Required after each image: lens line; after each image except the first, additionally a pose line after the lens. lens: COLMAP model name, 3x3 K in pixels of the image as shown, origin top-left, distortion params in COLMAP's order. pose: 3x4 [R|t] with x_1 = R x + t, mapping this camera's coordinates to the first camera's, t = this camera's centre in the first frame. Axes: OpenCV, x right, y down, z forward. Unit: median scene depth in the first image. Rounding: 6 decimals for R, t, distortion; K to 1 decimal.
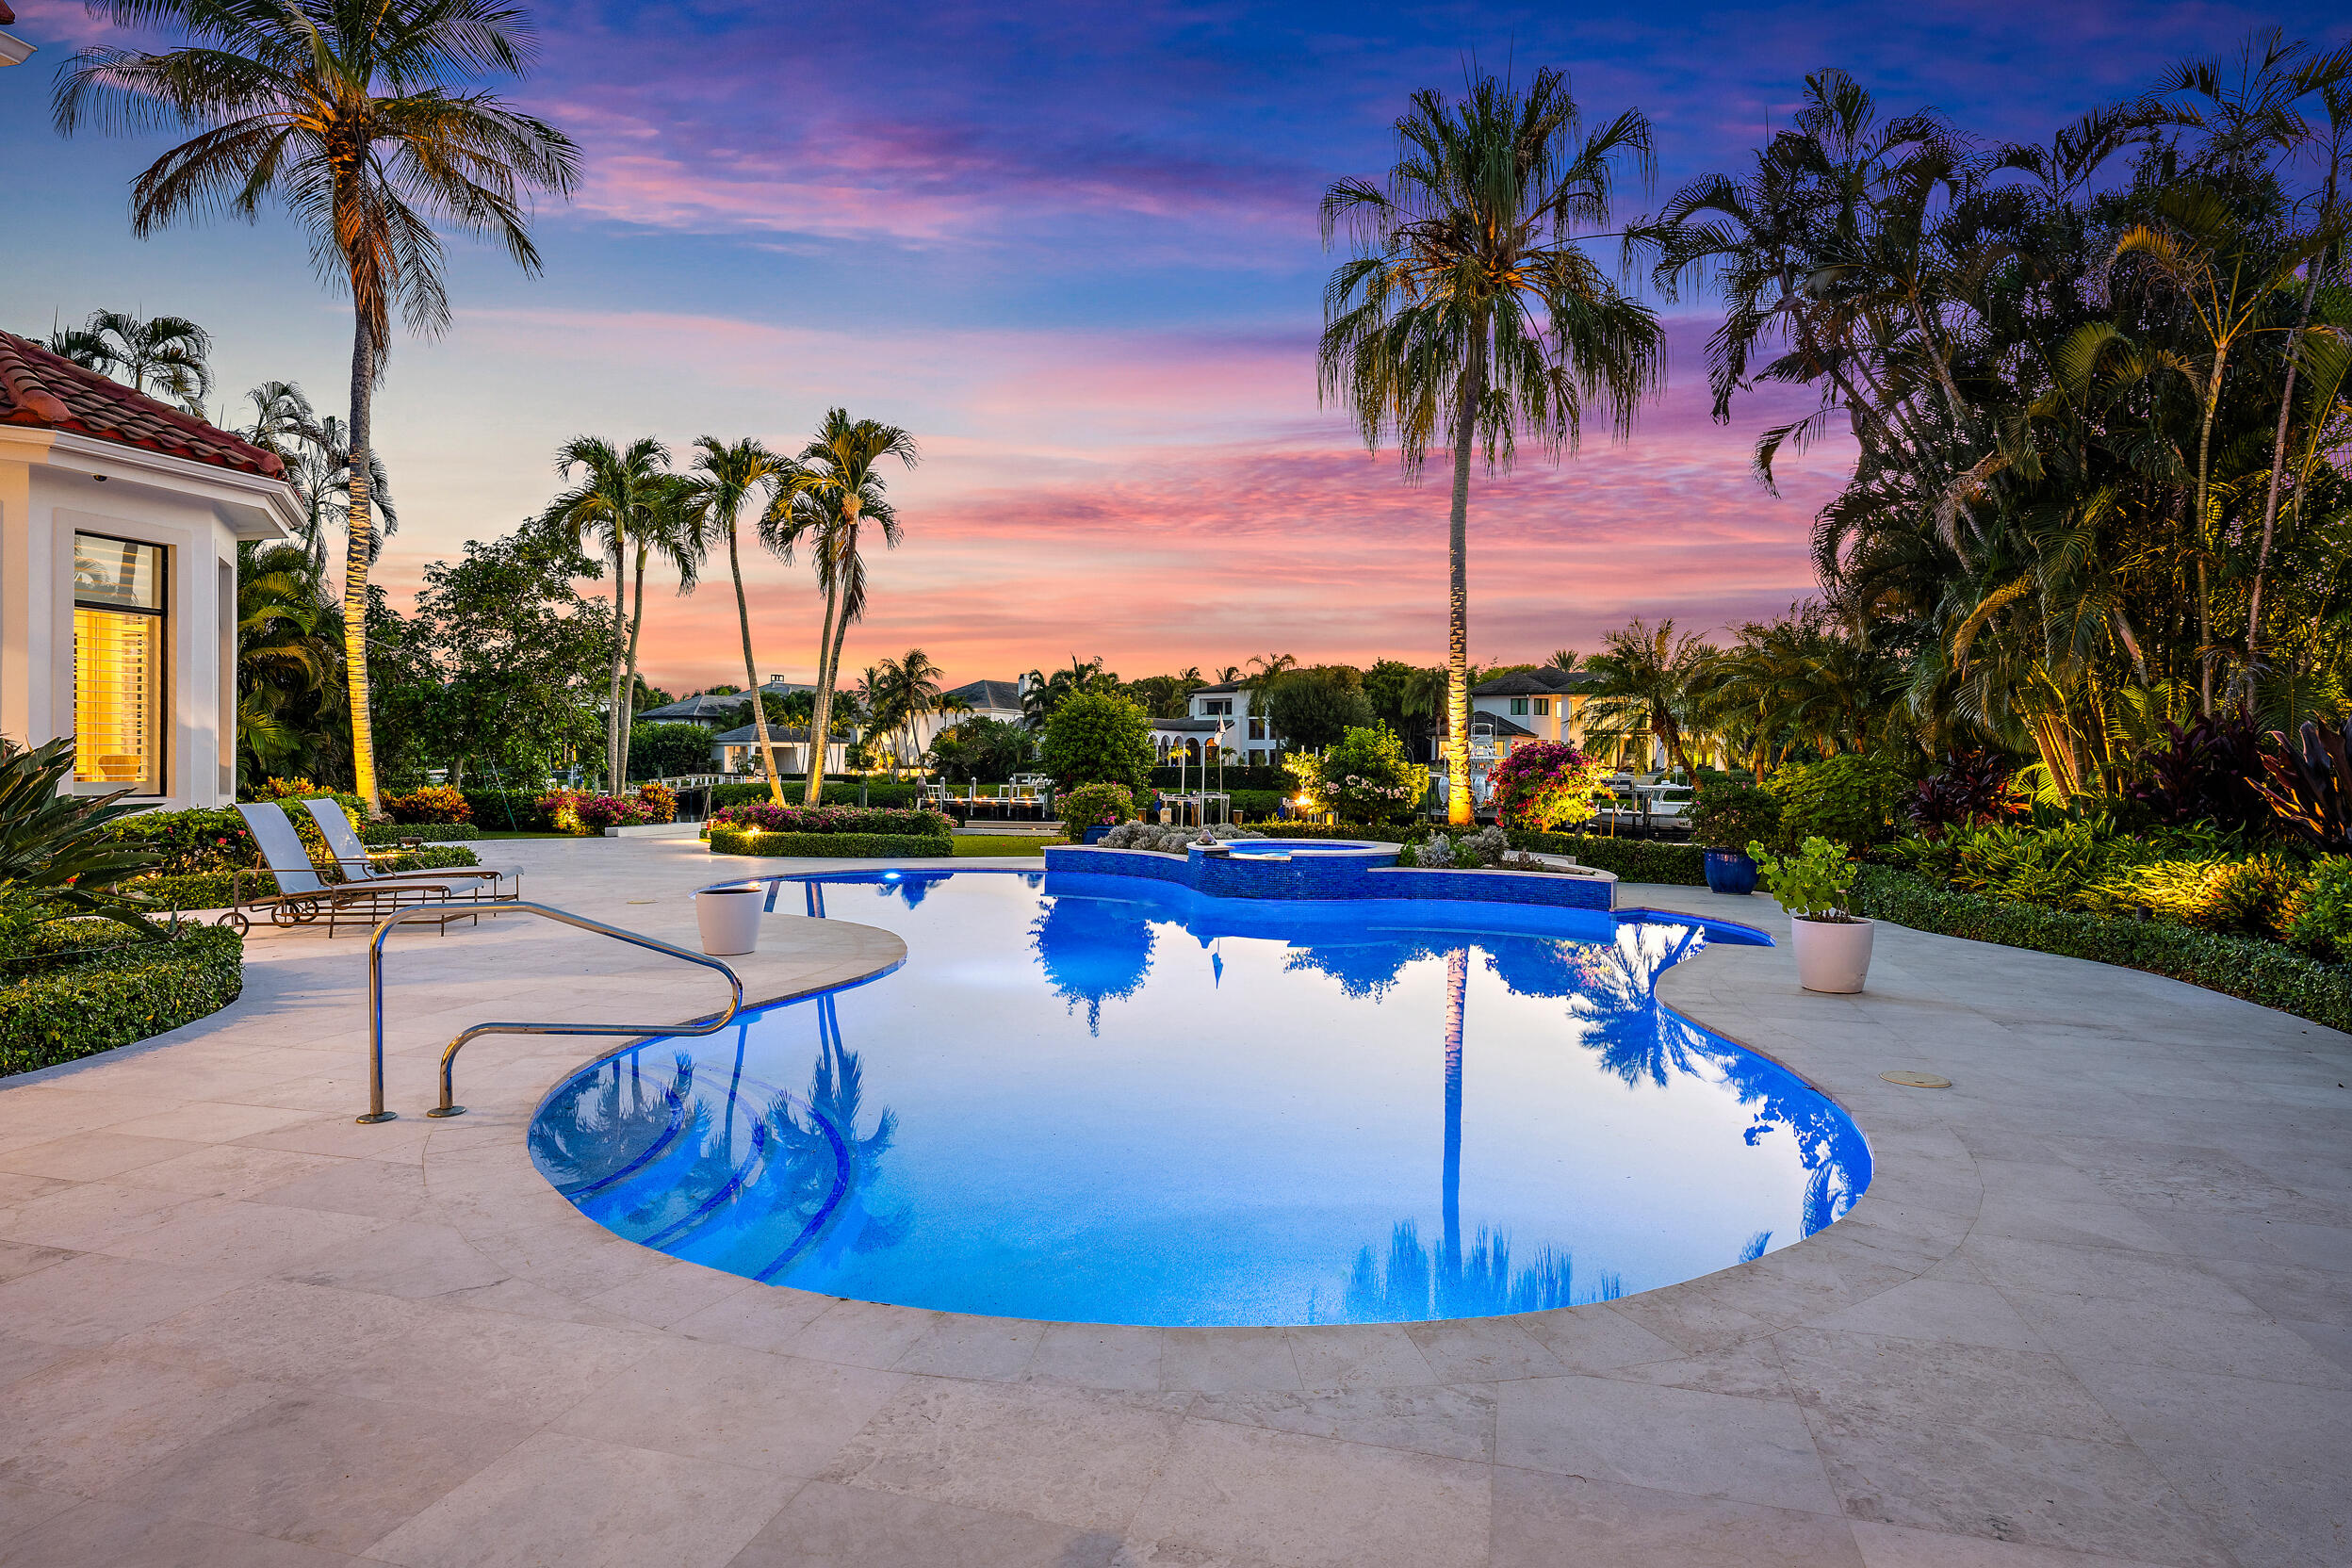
lens RADIAL K [[1259.0, 0, 1176.0], [0, 1259.0, 784.0], [0, 0, 1]] dist [-0.001644, -0.000368]
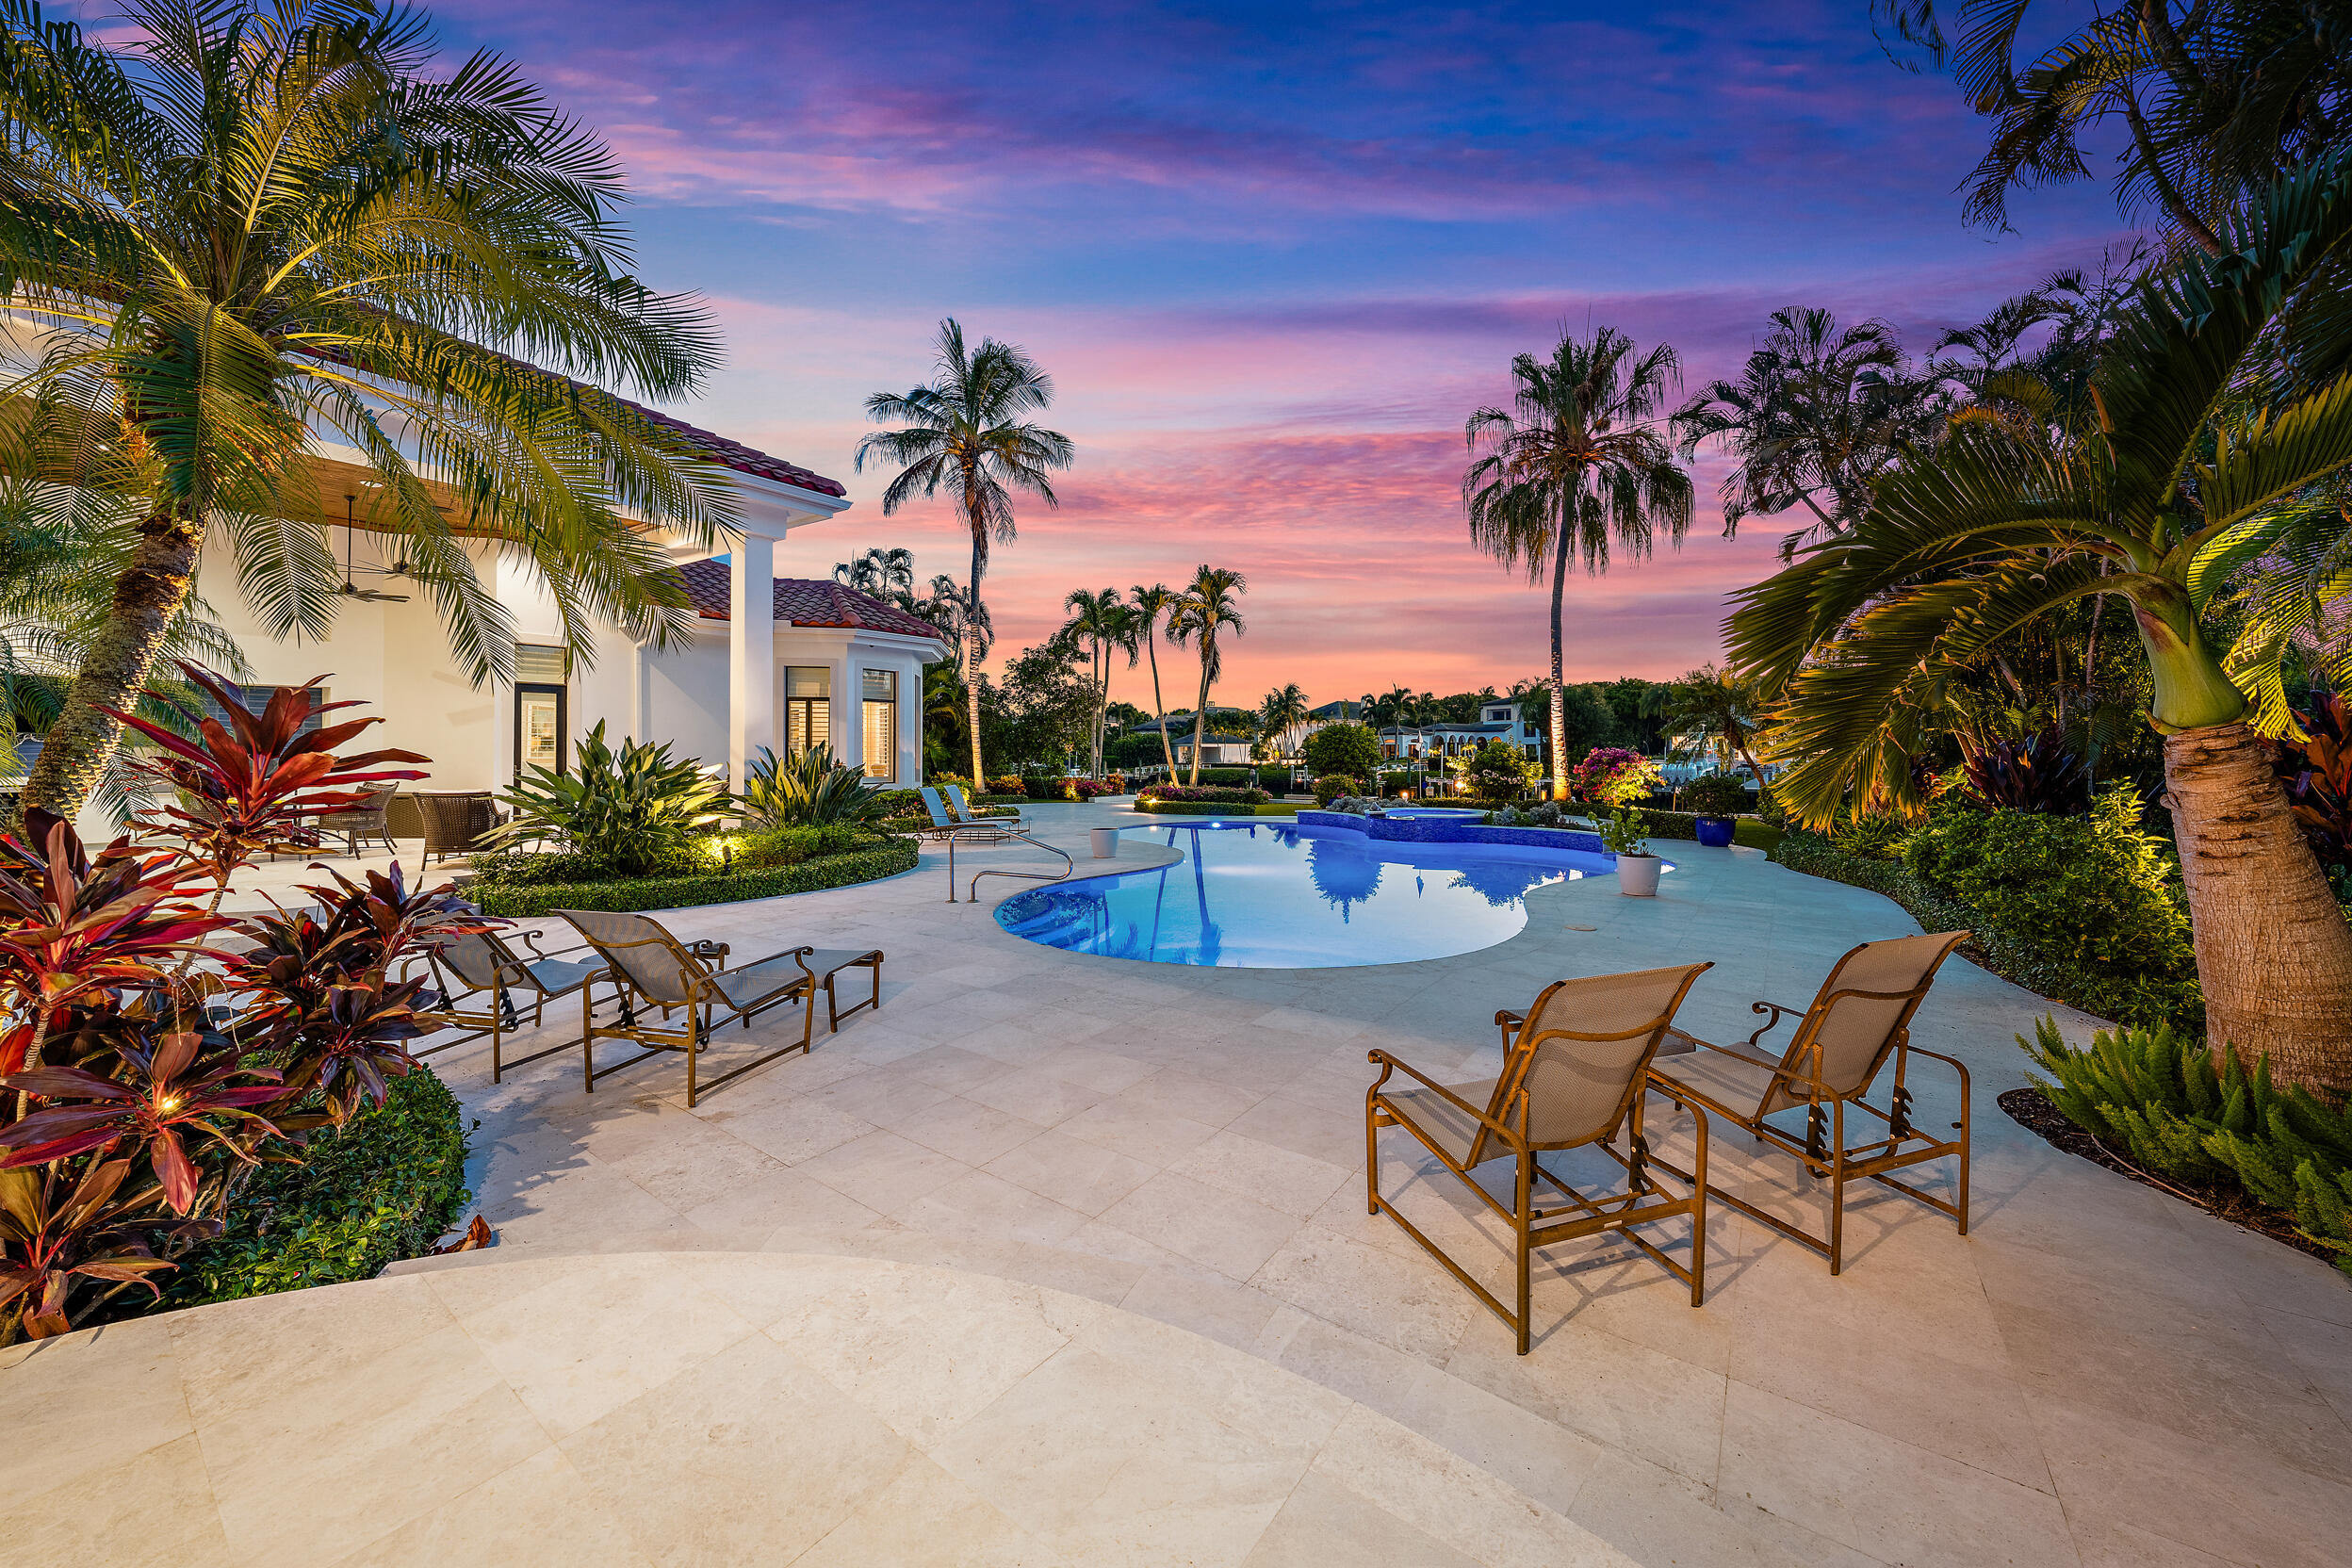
lens RADIAL K [[841.5, 0, 1174.5], [0, 841.5, 754.1], [0, 0, 1]] dist [-0.000491, -0.000132]
pose [[0.936381, -0.010507, -0.350827, 0.107091], [0.004680, 0.999837, -0.017452, -0.007391], [0.350953, 0.014700, 0.936278, -0.129993]]
